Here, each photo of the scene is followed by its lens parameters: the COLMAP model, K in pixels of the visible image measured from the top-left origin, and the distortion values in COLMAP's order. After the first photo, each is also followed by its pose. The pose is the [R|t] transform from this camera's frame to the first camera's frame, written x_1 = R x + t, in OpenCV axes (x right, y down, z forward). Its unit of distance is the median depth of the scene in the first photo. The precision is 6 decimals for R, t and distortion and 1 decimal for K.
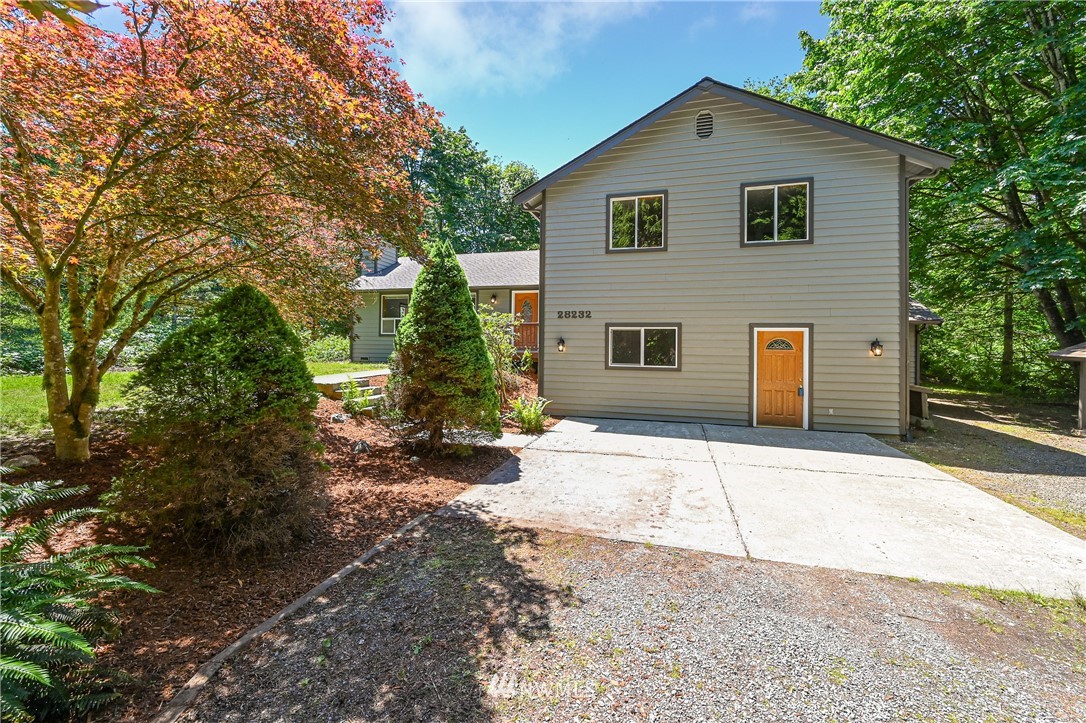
lens RADIAL K [[435.8, 0, 543.5], [0, 435.8, 356.0], [0, 0, 1]] dist [-0.000212, -0.000136]
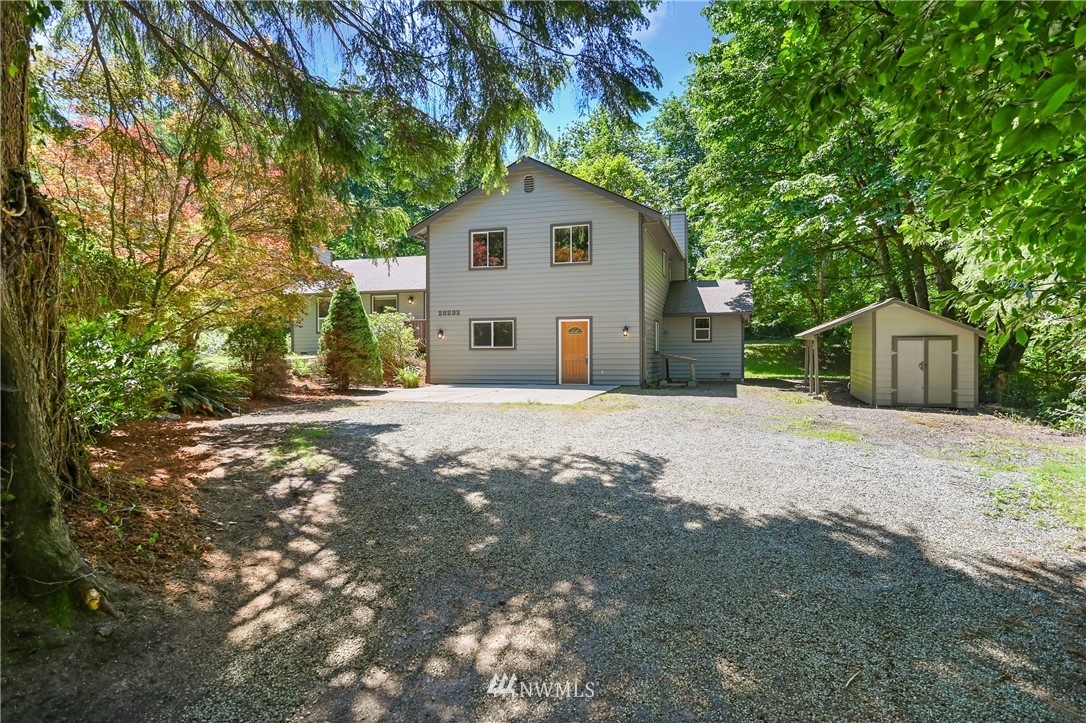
lens RADIAL K [[624.0, 0, 542.7], [0, 624.0, 364.2], [0, 0, 1]] dist [0.002712, 0.000104]
pose [[0.999667, -0.017136, -0.019310, 0.448970], [0.017006, 0.999832, -0.006862, 0.100672], [0.019424, 0.006531, 0.999790, -1.130409]]
